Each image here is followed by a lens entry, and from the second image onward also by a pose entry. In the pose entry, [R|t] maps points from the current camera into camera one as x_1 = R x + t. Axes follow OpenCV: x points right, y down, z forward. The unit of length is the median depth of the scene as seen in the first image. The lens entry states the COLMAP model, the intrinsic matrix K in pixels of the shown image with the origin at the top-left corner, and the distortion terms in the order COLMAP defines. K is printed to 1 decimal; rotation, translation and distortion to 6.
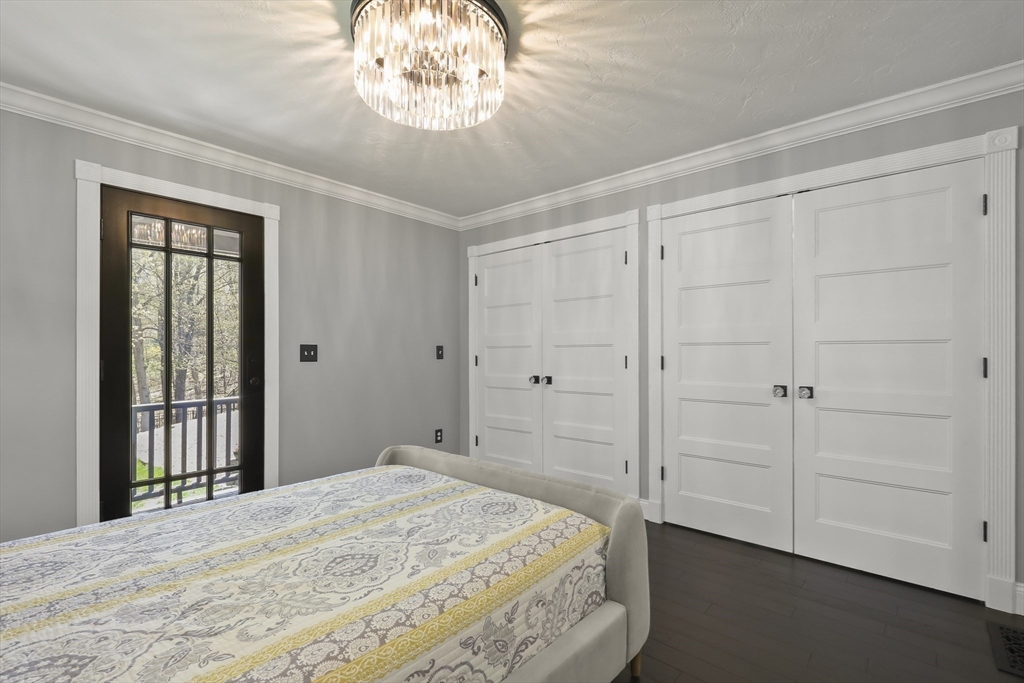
lens RADIAL K [[465.3, 0, 515.0], [0, 465.3, 353.3], [0, 0, 1]] dist [0.000064, -0.000013]
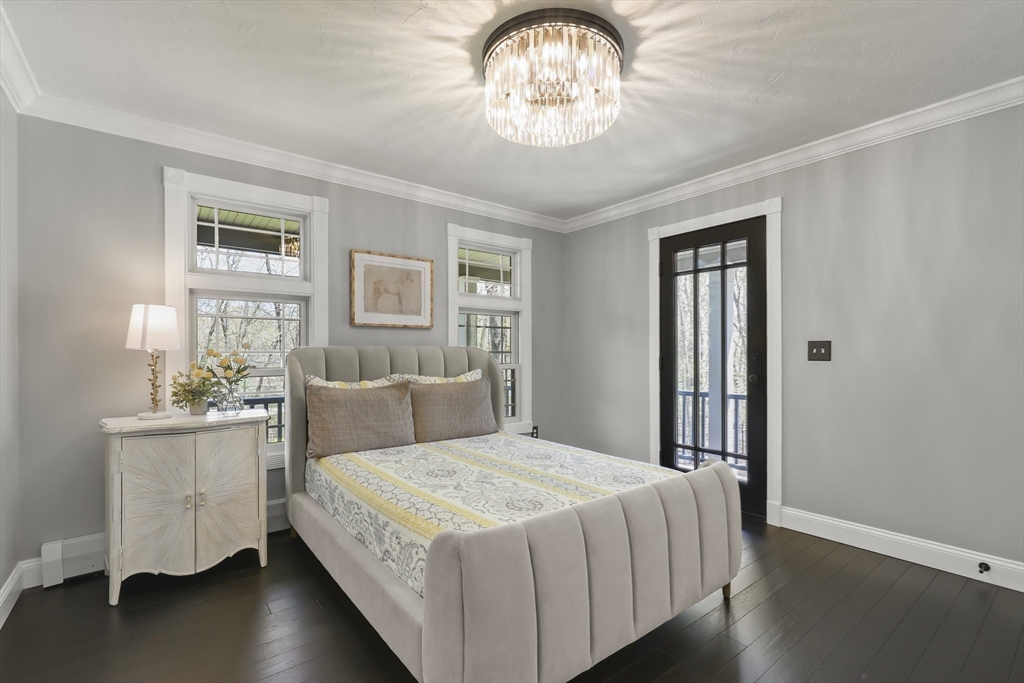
lens RADIAL K [[465.3, 0, 515.0], [0, 465.3, 353.3], [0, 0, 1]] dist [0.000064, -0.000013]
pose [[-0.181079, 0.002087, -0.983466, 0.682675], [0.005355, 0.999985, 0.001136, 0.000612], [0.983454, -0.005061, -0.181088, 0.822716]]
